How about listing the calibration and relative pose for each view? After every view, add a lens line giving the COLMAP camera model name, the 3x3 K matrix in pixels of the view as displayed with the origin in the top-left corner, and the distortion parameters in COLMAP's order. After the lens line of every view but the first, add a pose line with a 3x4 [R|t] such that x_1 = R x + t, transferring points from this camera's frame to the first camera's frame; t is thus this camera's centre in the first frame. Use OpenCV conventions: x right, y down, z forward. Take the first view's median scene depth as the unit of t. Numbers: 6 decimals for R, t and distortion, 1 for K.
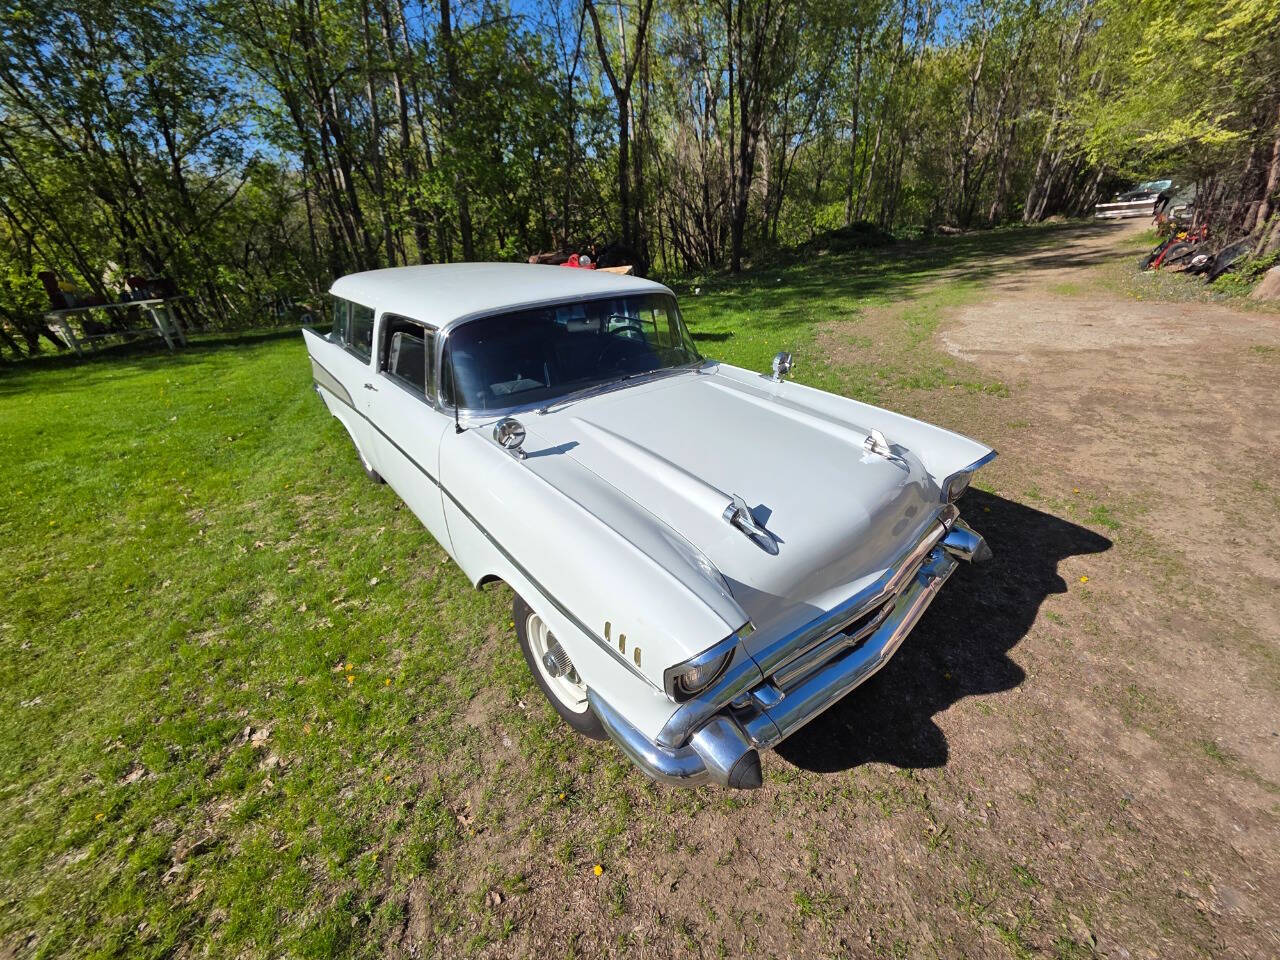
lens RADIAL K [[511.9, 0, 649.7], [0, 511.9, 477.7], [0, 0, 1]] dist [0.001530, -0.000243]
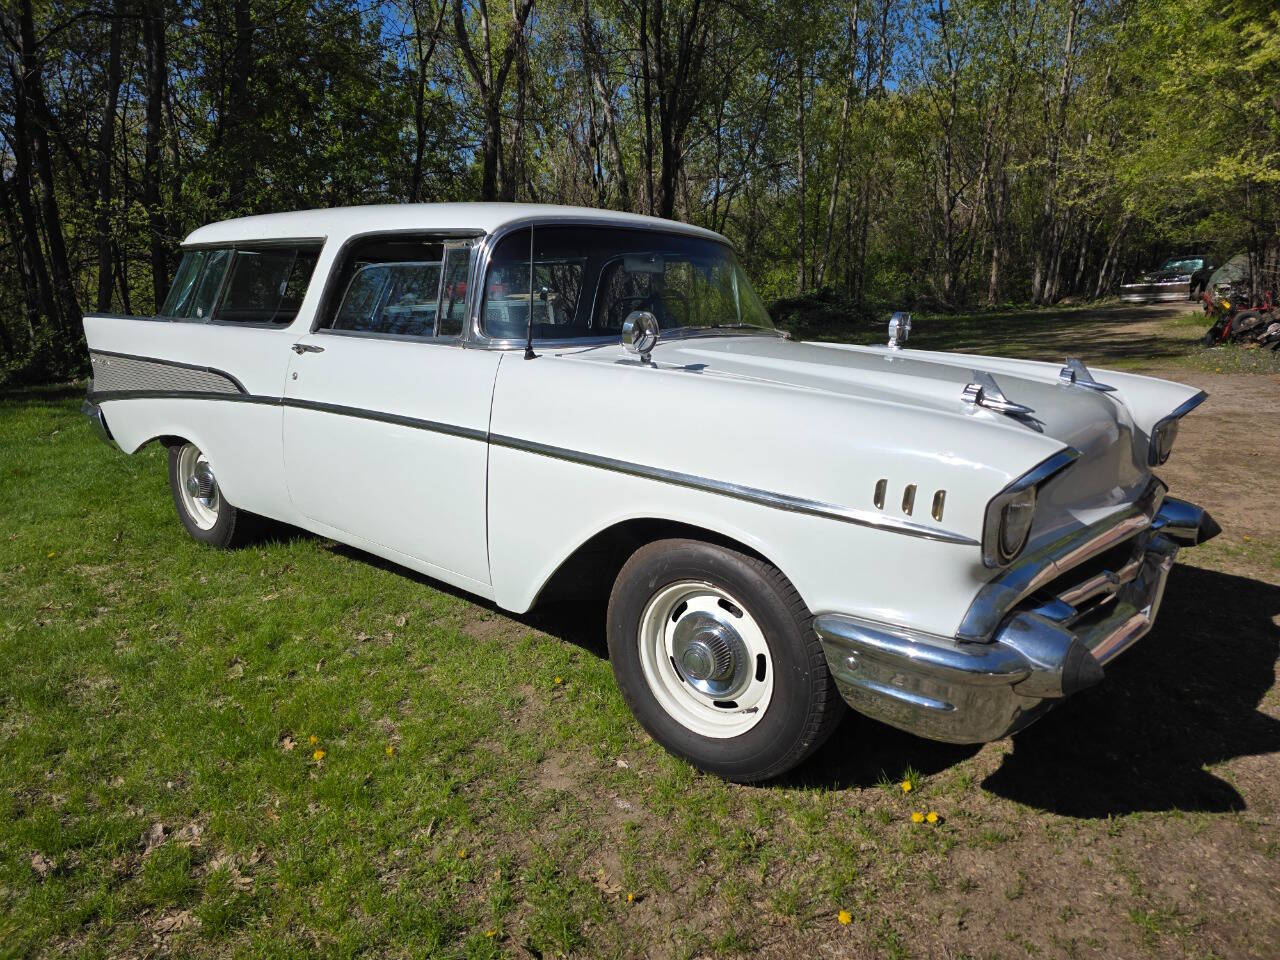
lens RADIAL K [[862.9, 0, 640.0], [0, 862.9, 480.0], [0, 0, 1]] dist [0.026847, -0.021726]
pose [[0.984488, 0.007083, 0.175310, -0.324566], [0.037271, 0.967938, -0.248408, 0.285357], [-0.171449, 0.251088, 0.952660, -0.089385]]
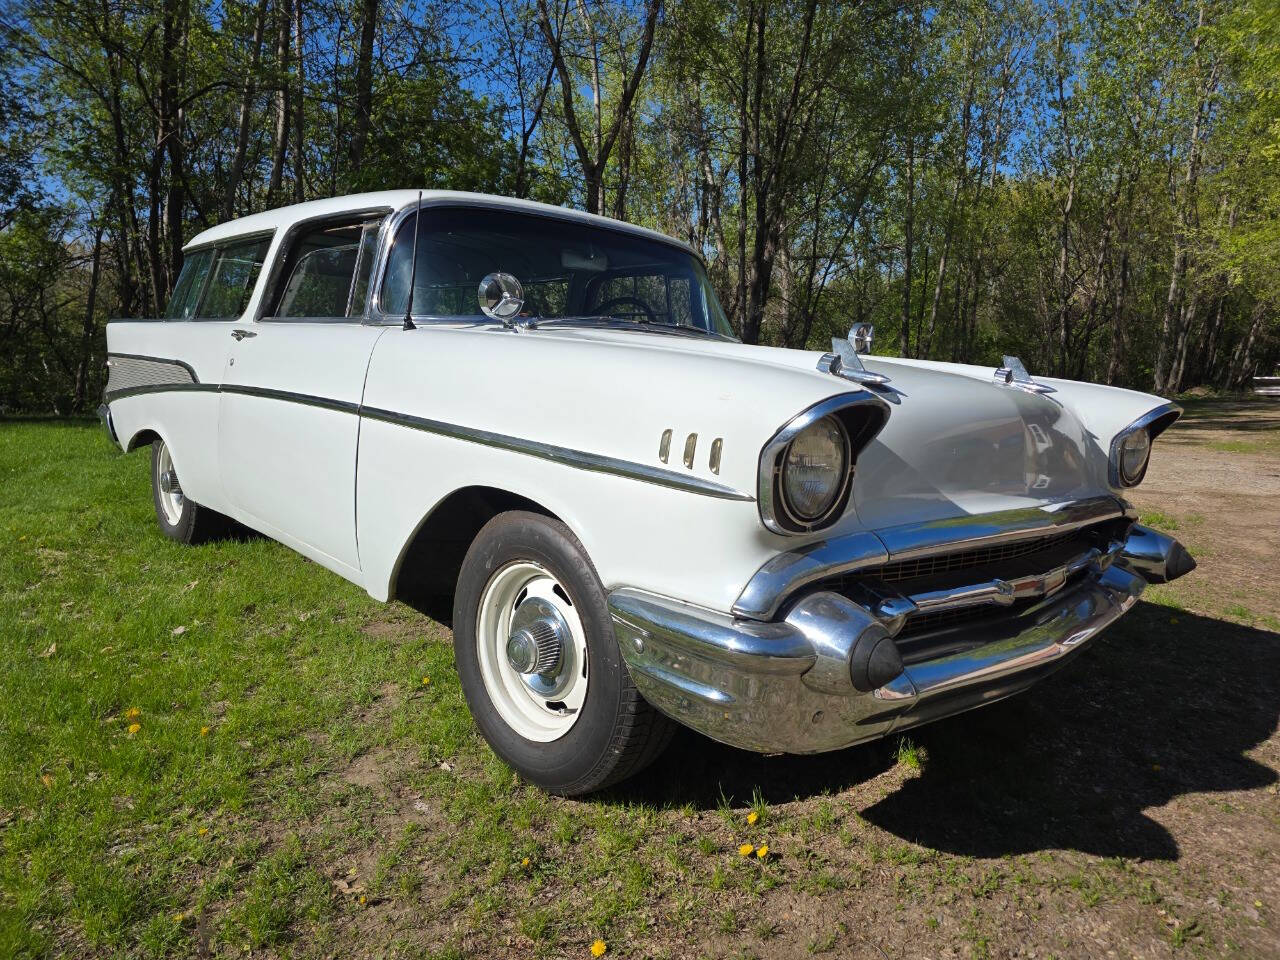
lens RADIAL K [[857.0, 0, 649.9], [0, 857.0, 481.0], [0, 0, 1]] dist [0.046935, -0.040938]
pose [[0.995434, 0.074604, 0.059545, -0.080627], [-0.050911, 0.942632, -0.329928, 0.347766], [-0.080743, 0.325390, 0.942126, -0.023166]]
